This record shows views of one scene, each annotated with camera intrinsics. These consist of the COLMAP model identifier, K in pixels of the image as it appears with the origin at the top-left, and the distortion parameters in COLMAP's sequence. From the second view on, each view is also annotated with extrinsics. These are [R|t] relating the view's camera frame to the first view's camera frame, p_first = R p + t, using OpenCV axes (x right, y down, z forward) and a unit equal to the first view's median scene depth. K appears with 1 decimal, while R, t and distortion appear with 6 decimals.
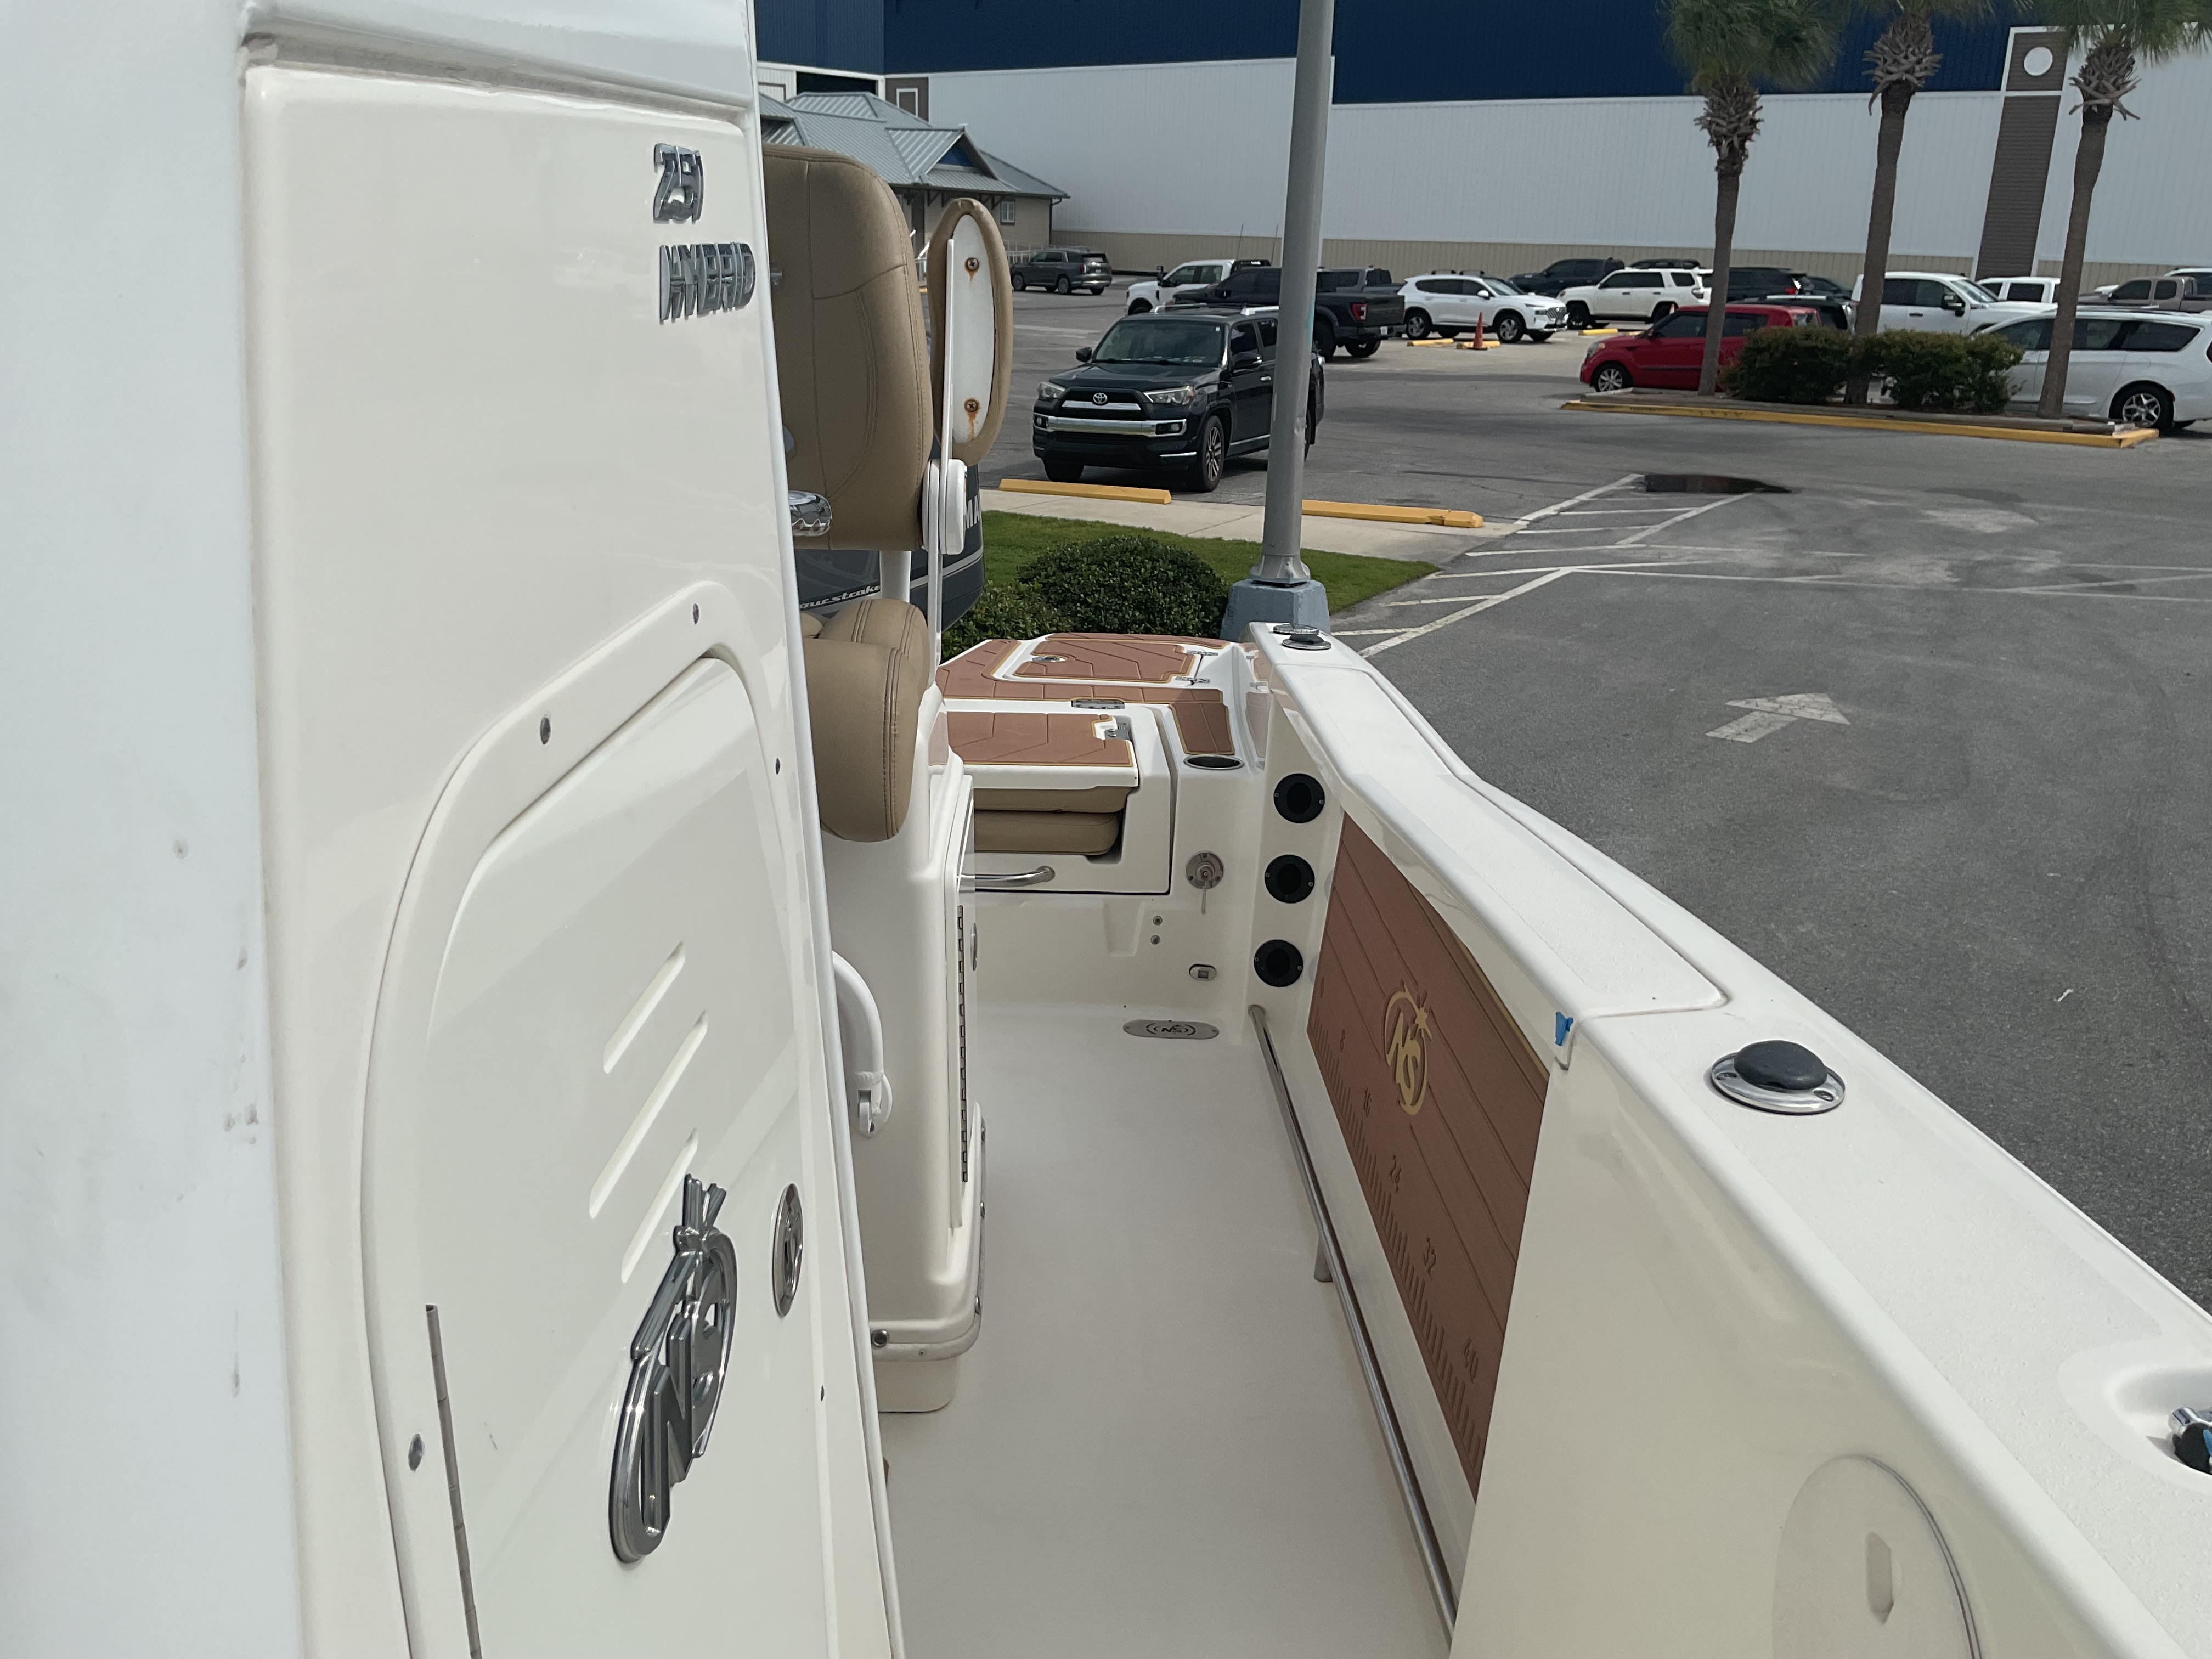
lens RADIAL K [[1834.9, 0, 1092.5], [0, 1834.9, 837.3], [0, 0, 1]] dist [0.070920, -0.131075]
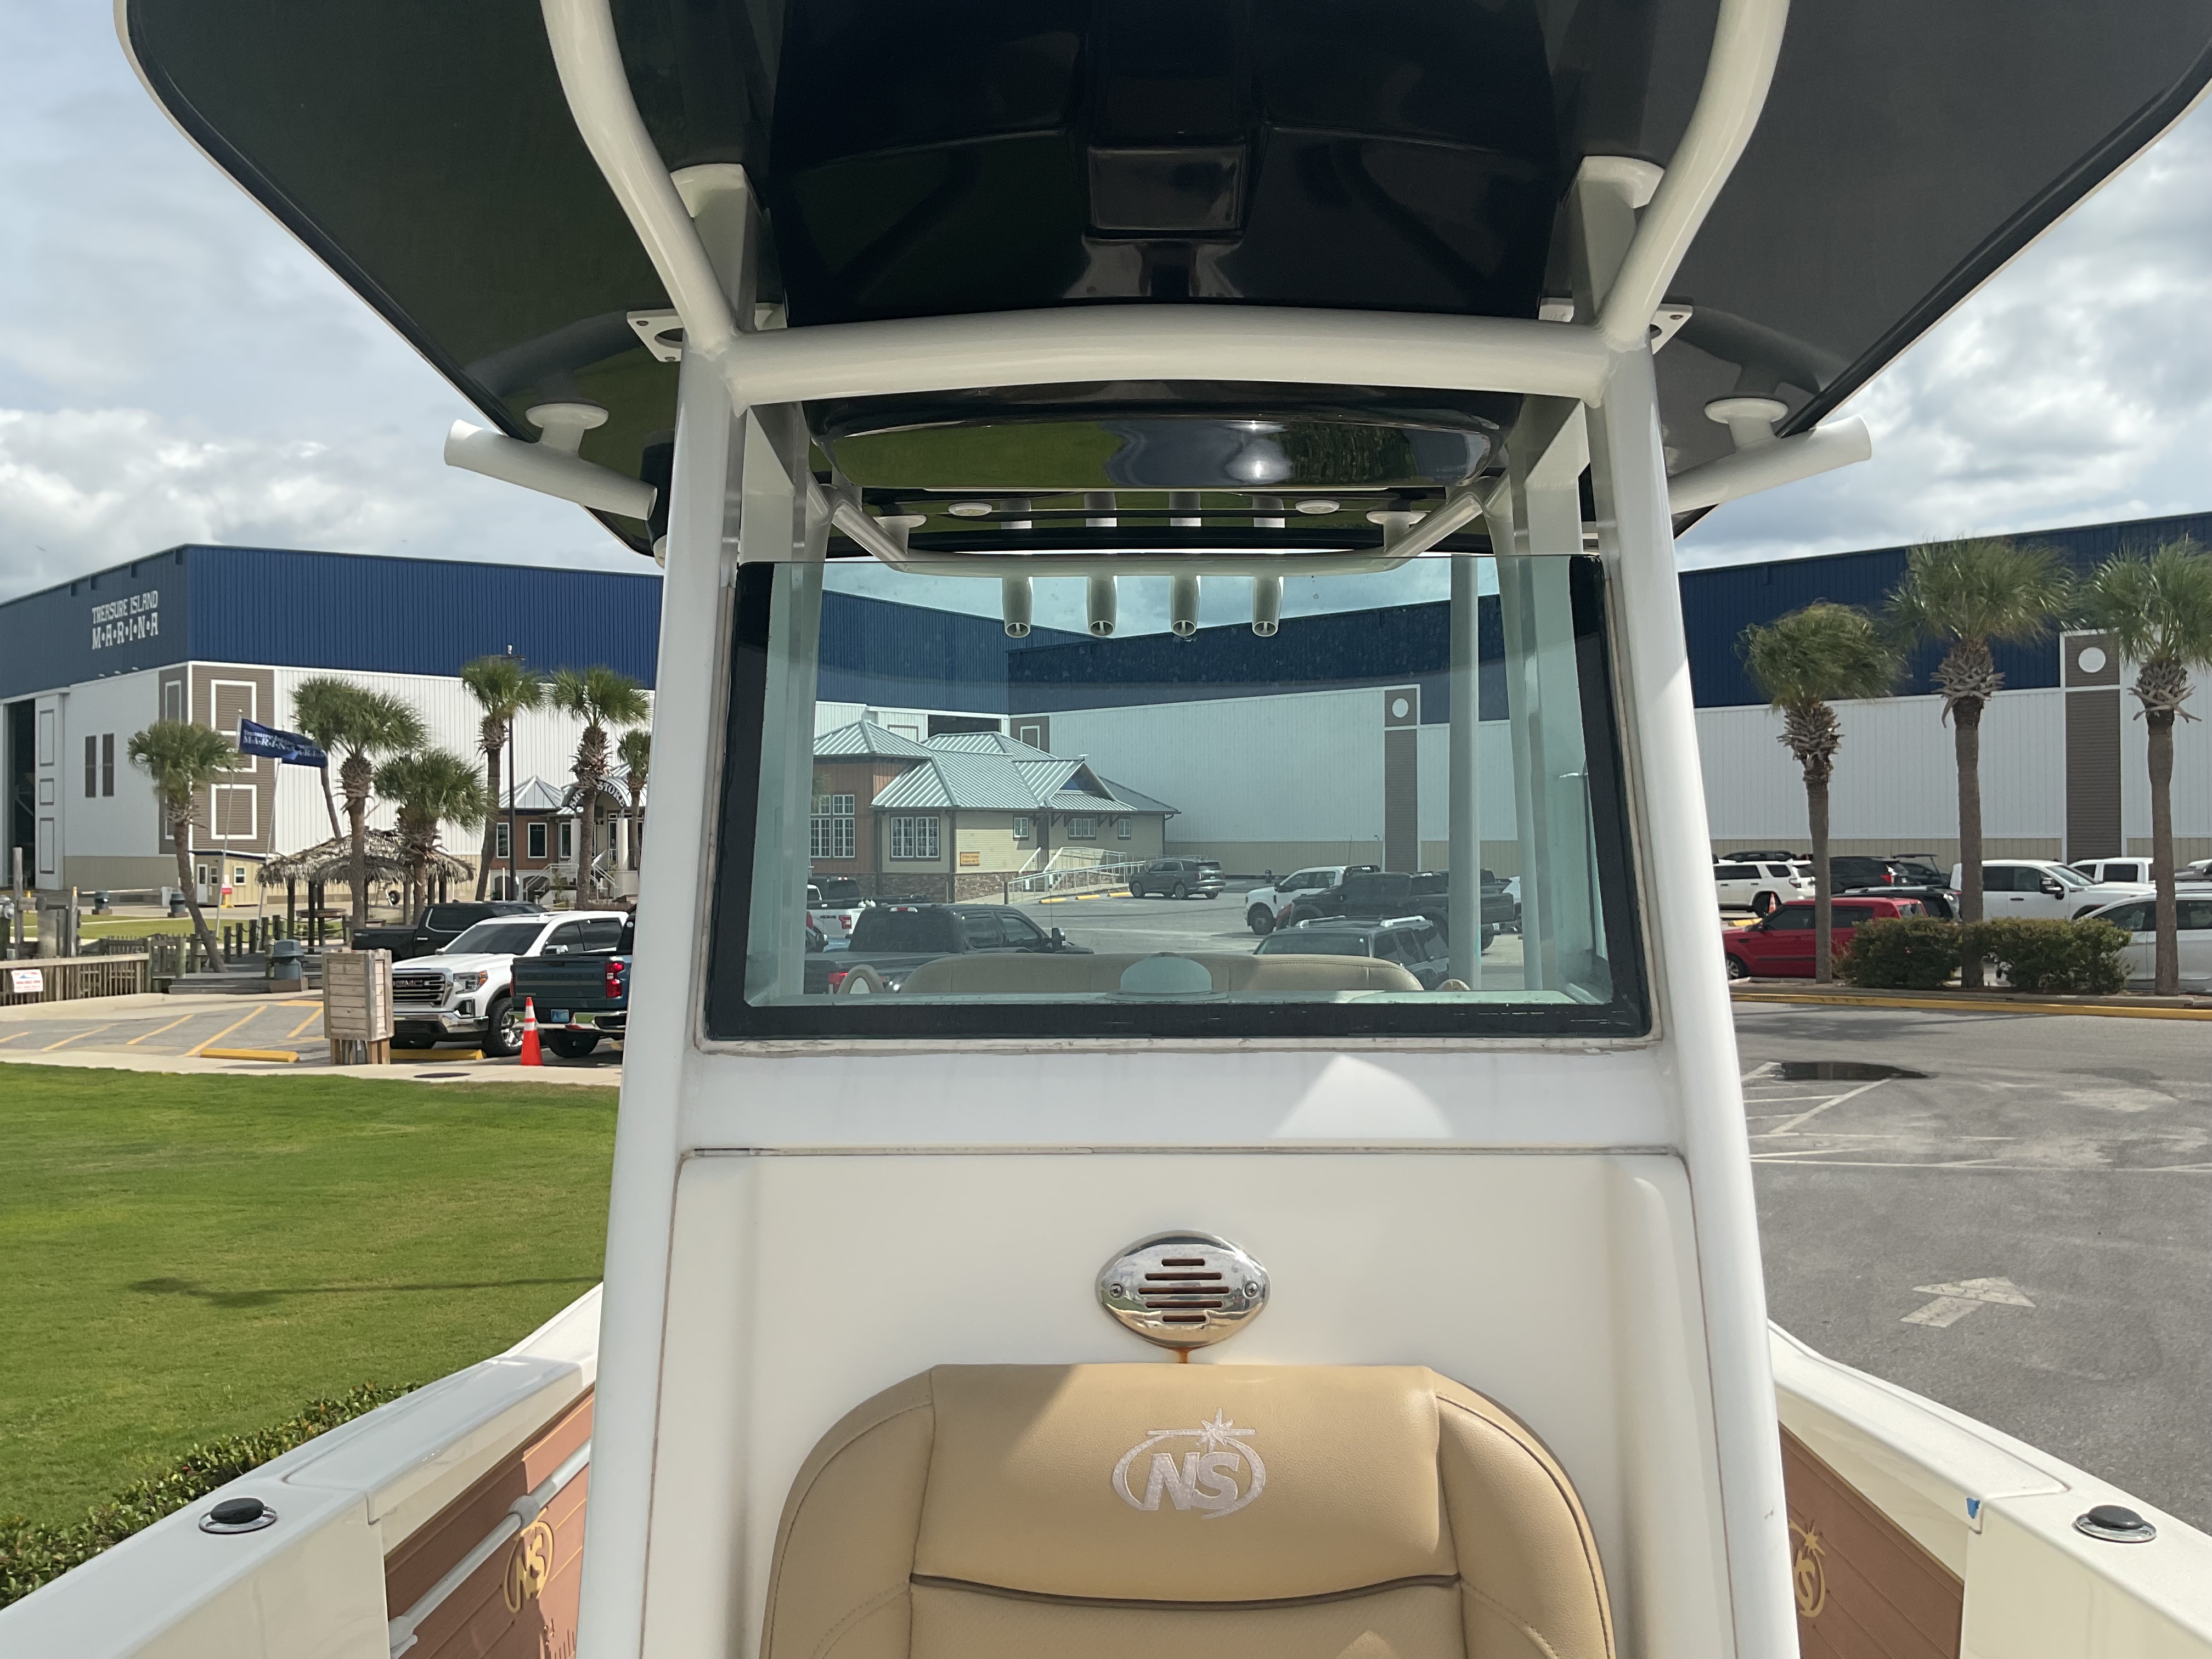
lens RADIAL K [[1834.9, 0, 1105.2], [0, 1834.9, 839.5], [0, 0, 1]] dist [0.070920, -0.131075]
pose [[0.998157, -0.035799, -0.049010, -0.032579], [0.018721, 0.949749, -0.312452, 0.003050], [0.057732, 0.310958, 0.948669, -0.062402]]
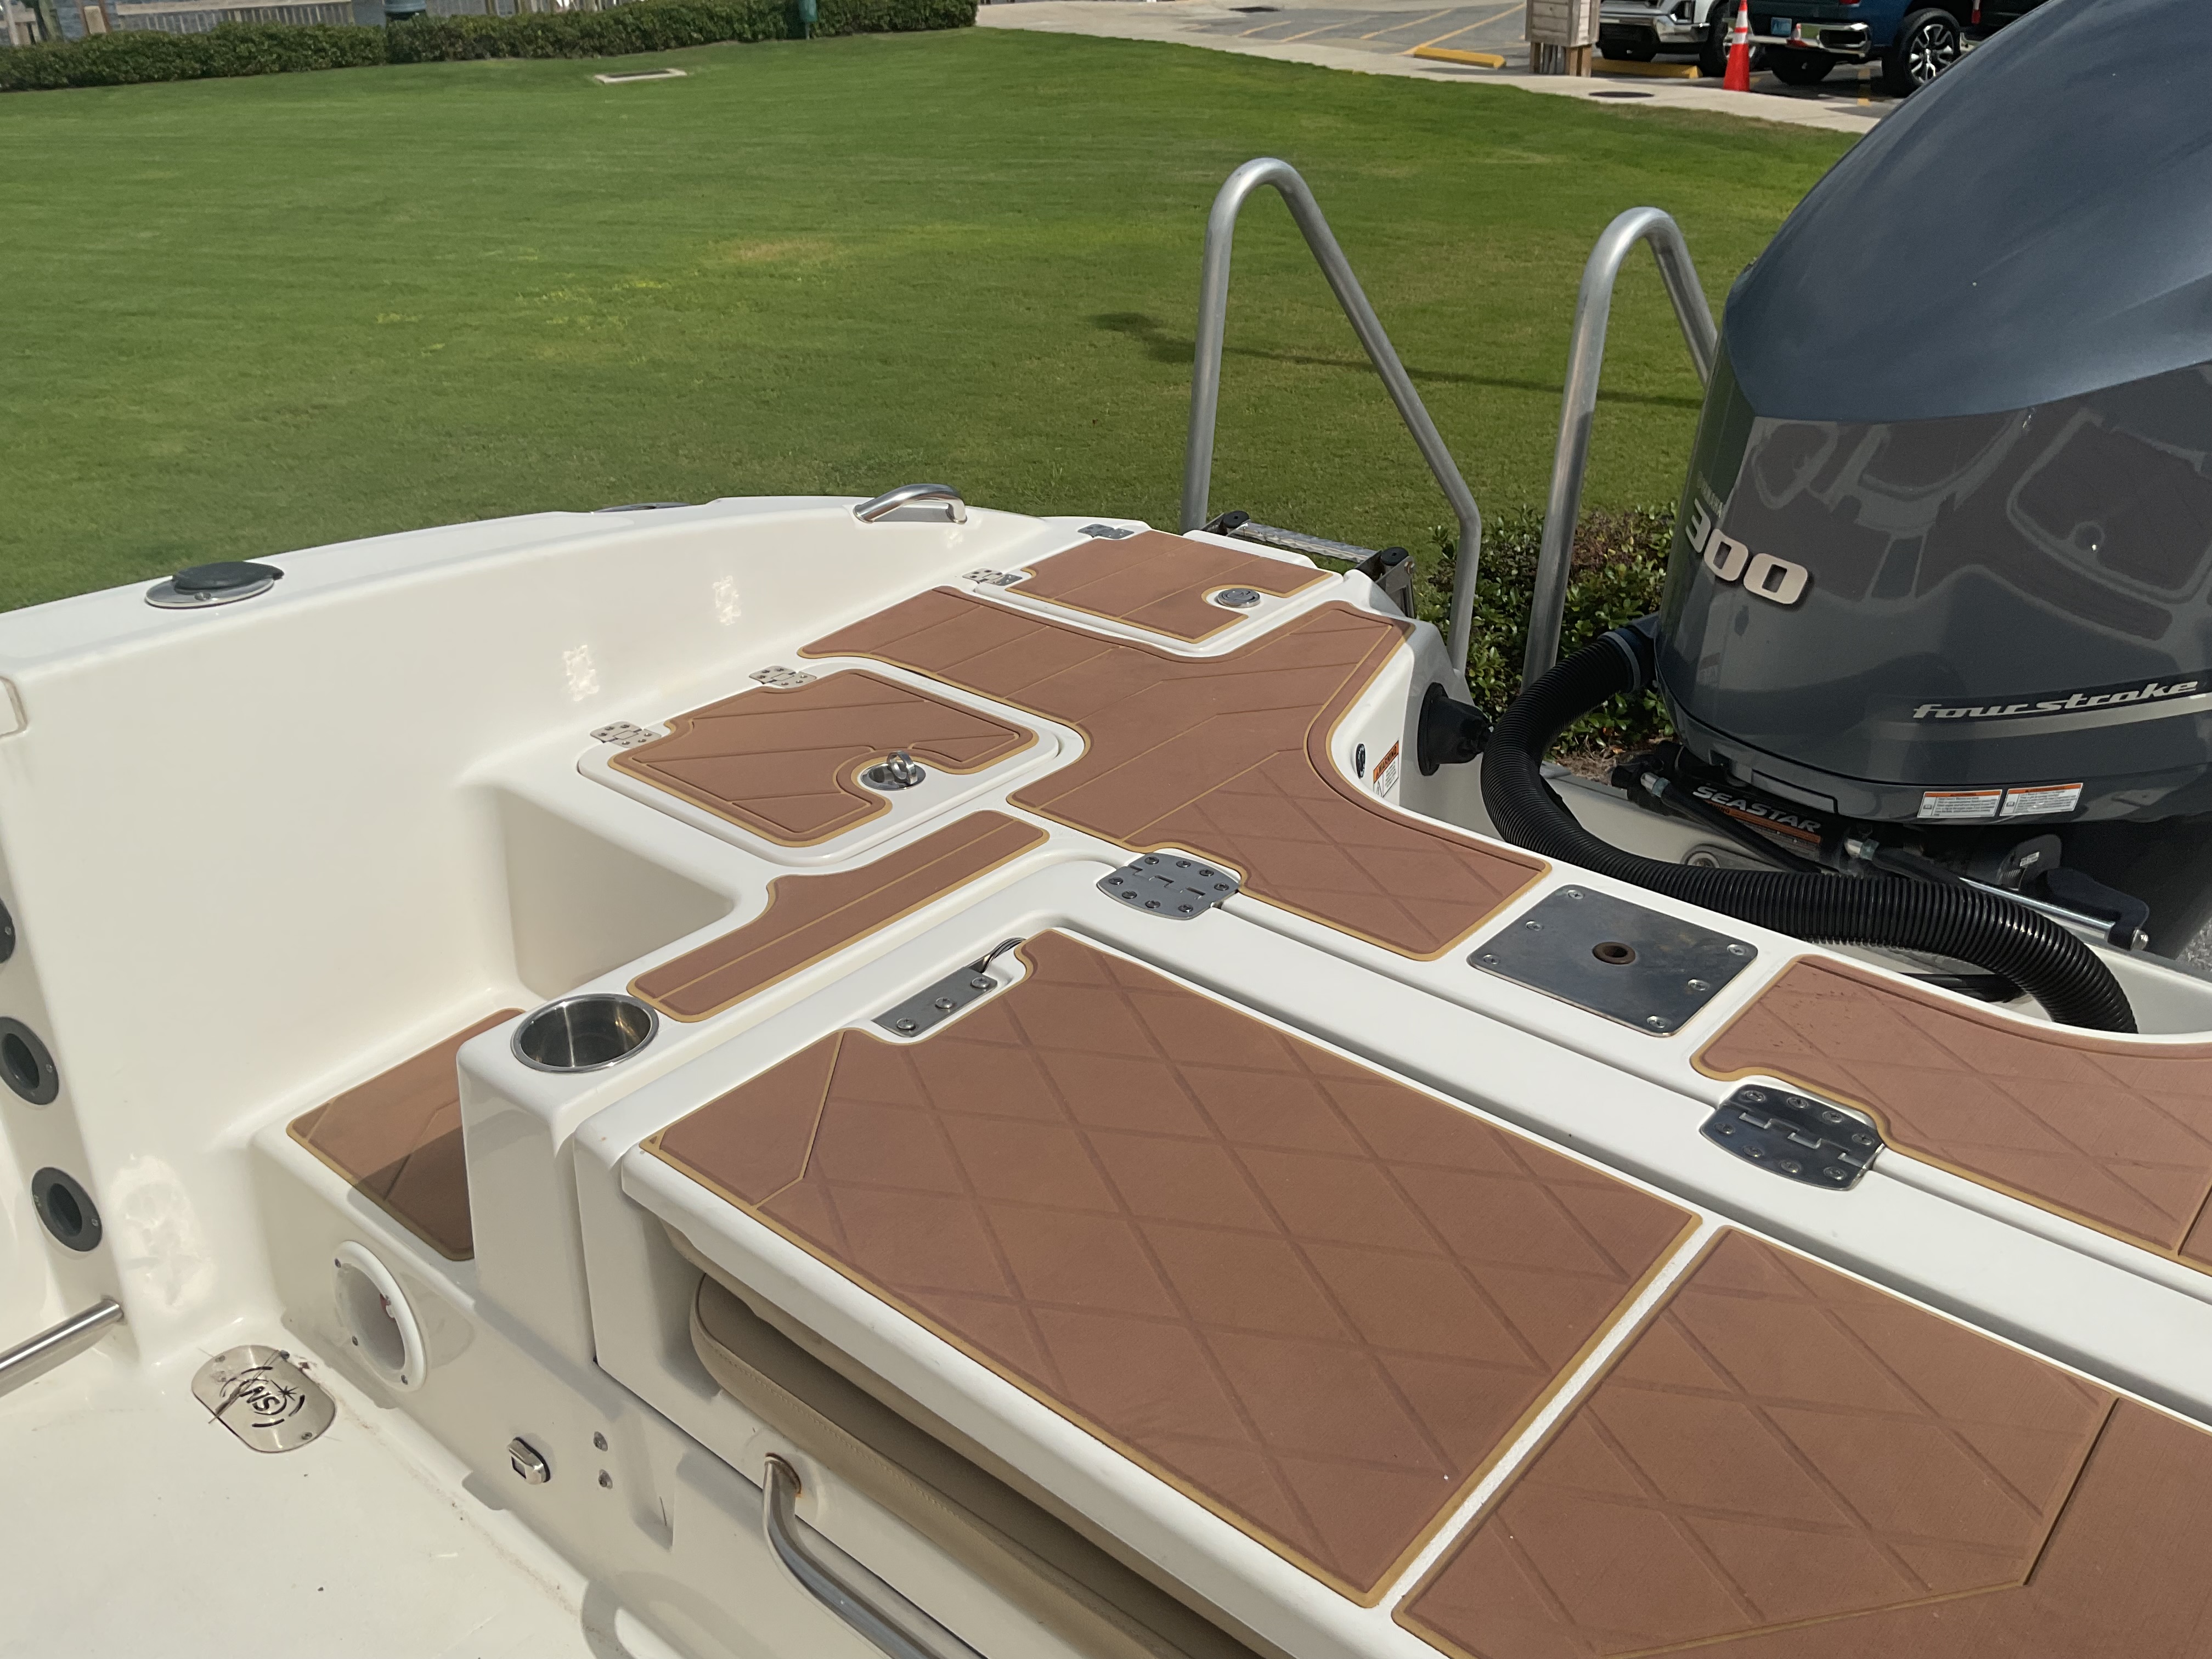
lens RADIAL K [[1834.9, 0, 1069.7], [0, 1834.9, 841.2], [0, 0, 1]] dist [0.070920, -0.131075]
pose [[0.733394, 0.281681, -0.618700, -0.009471], [-0.167196, 0.956899, 0.237465, -0.038329], [0.658923, -0.070712, 0.748880, 0.132174]]
